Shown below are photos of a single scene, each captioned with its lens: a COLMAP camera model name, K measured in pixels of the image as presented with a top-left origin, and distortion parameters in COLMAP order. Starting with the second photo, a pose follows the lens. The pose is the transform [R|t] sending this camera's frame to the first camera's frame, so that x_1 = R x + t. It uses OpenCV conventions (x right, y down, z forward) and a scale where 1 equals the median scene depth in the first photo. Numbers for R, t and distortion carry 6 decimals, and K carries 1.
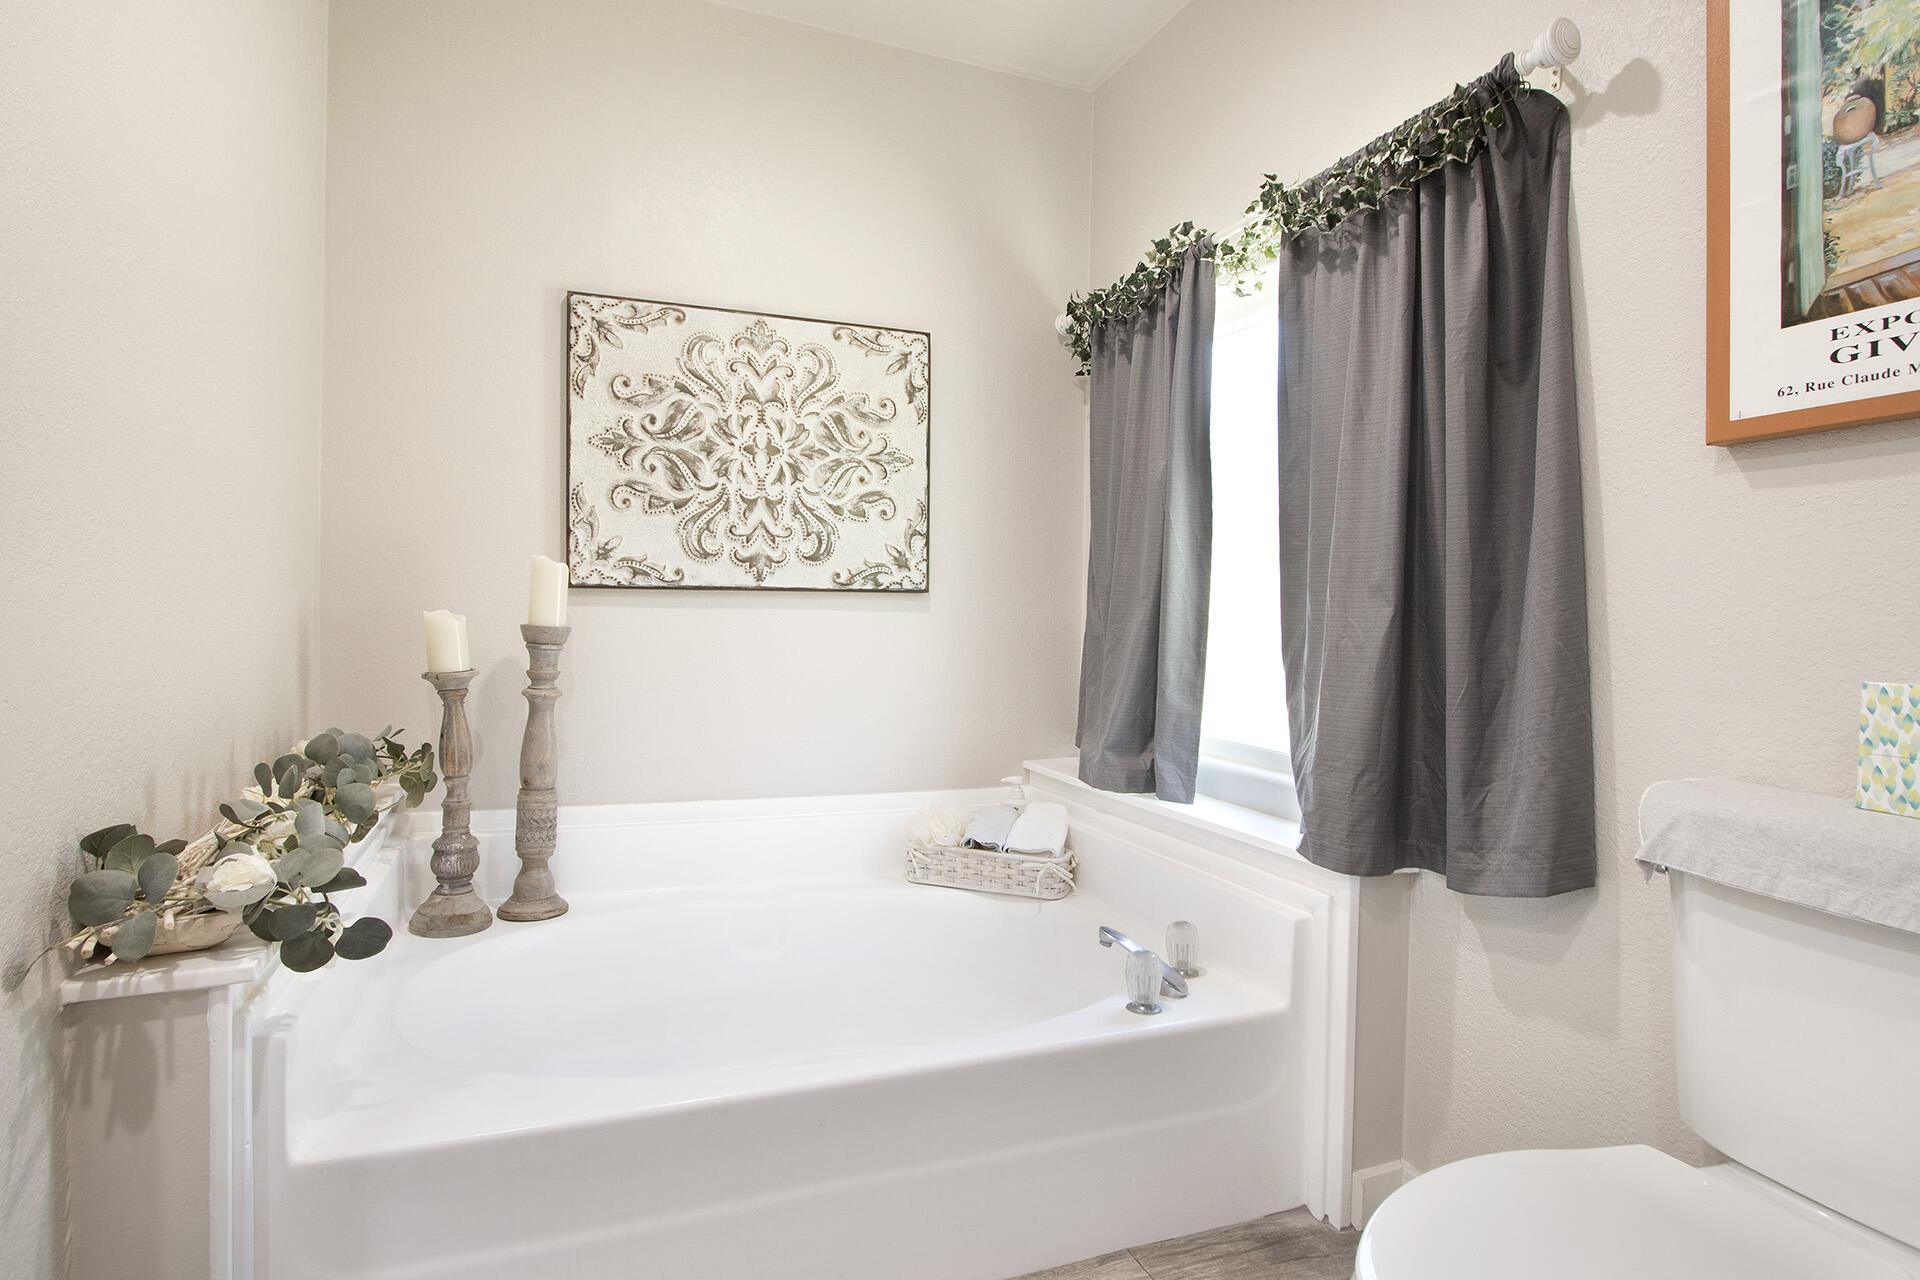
lens RADIAL K [[955.9, 0, 931.5], [0, 955.9, 618.9], [0, 0, 1]] dist [-0.017323, 0.000080]
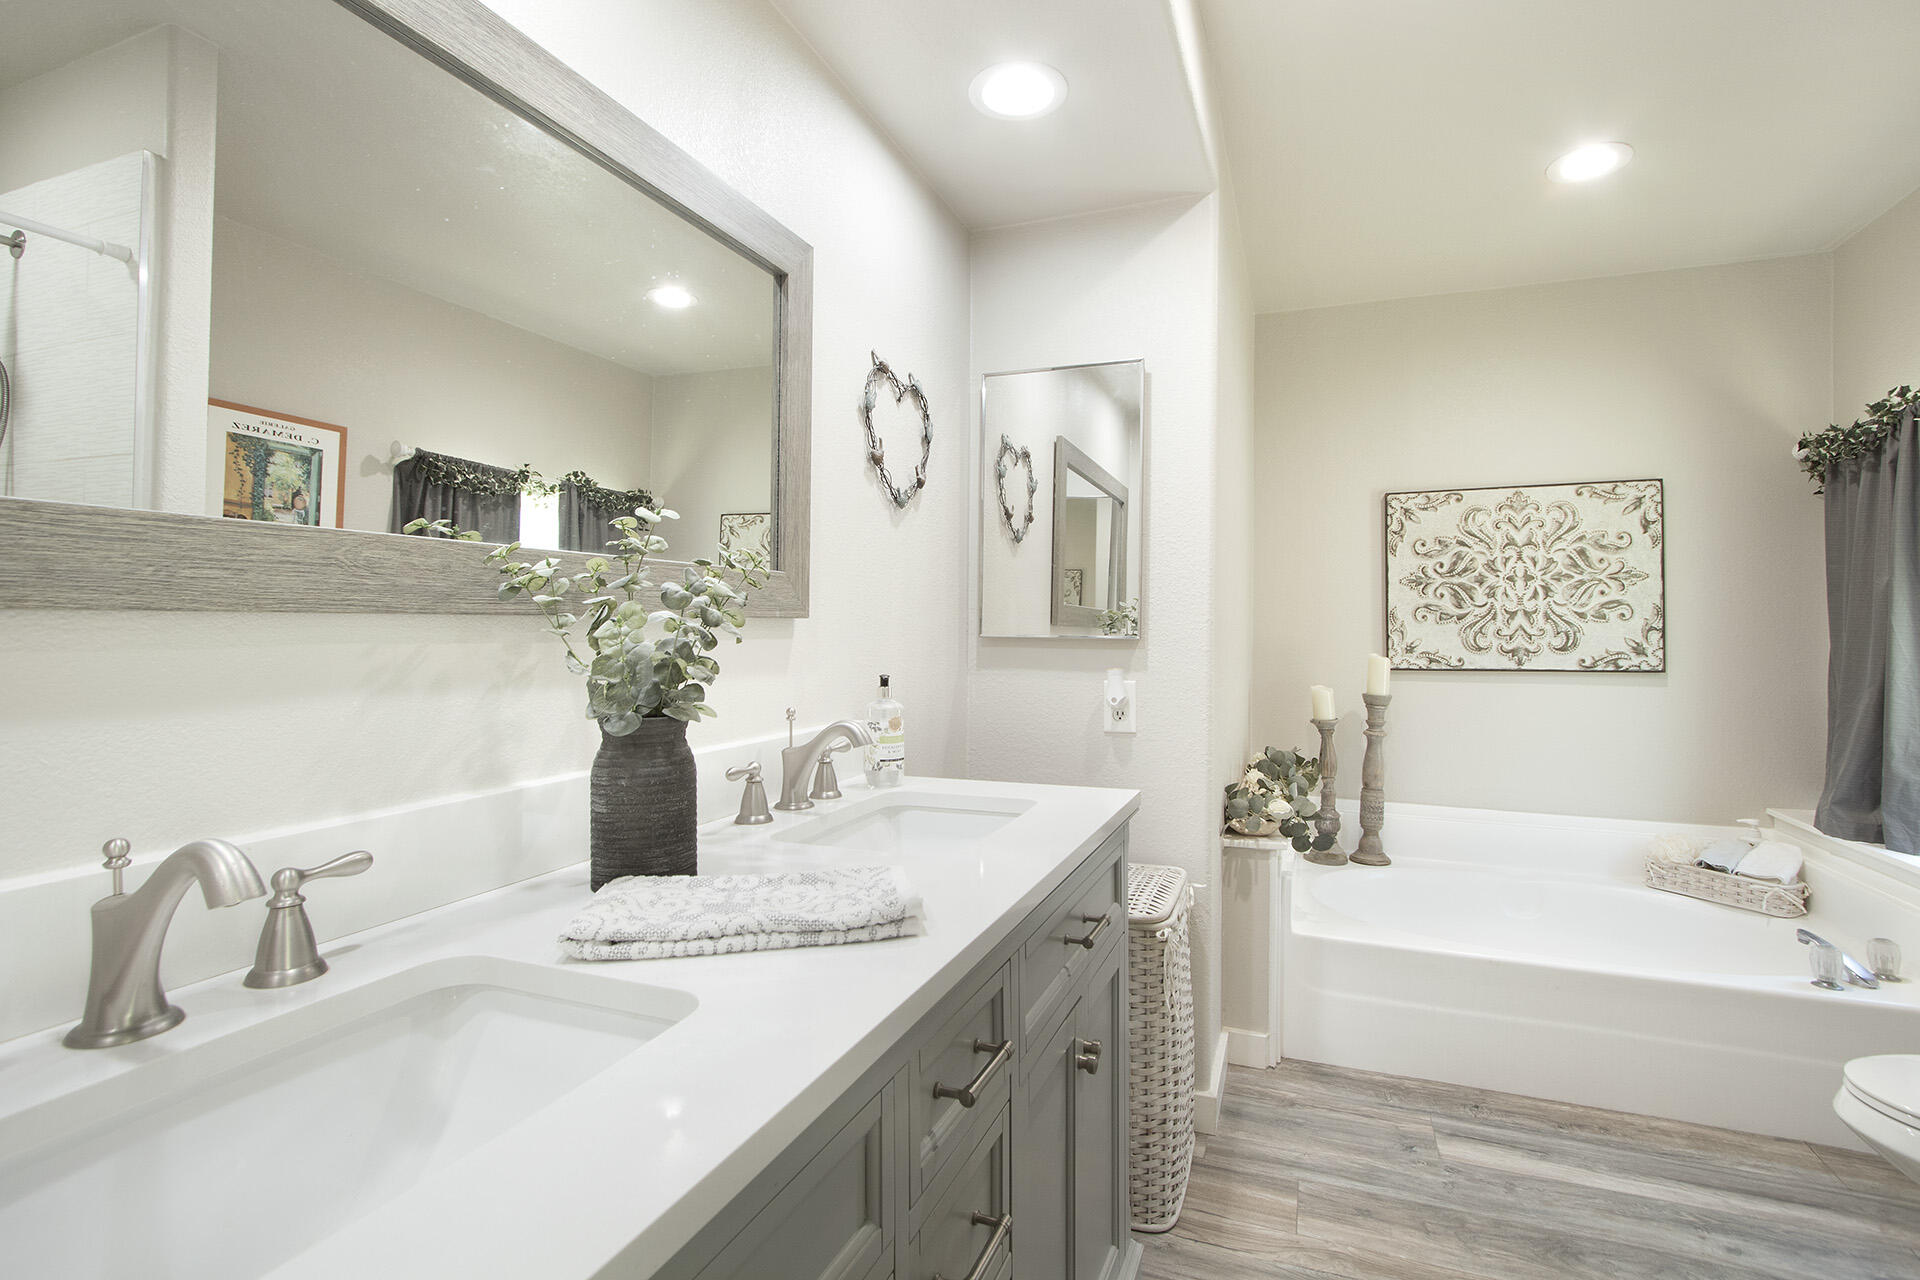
lens RADIAL K [[955.9, 0, 931.5], [0, 955.9, 618.9], [0, 0, 1]] dist [-0.017323, 0.000080]
pose [[0.736071, -0.014468, -0.676750, 0.149804], [0.004586, 0.999855, -0.016387, -0.093305], [0.676889, 0.008959, 0.736031, -0.721315]]
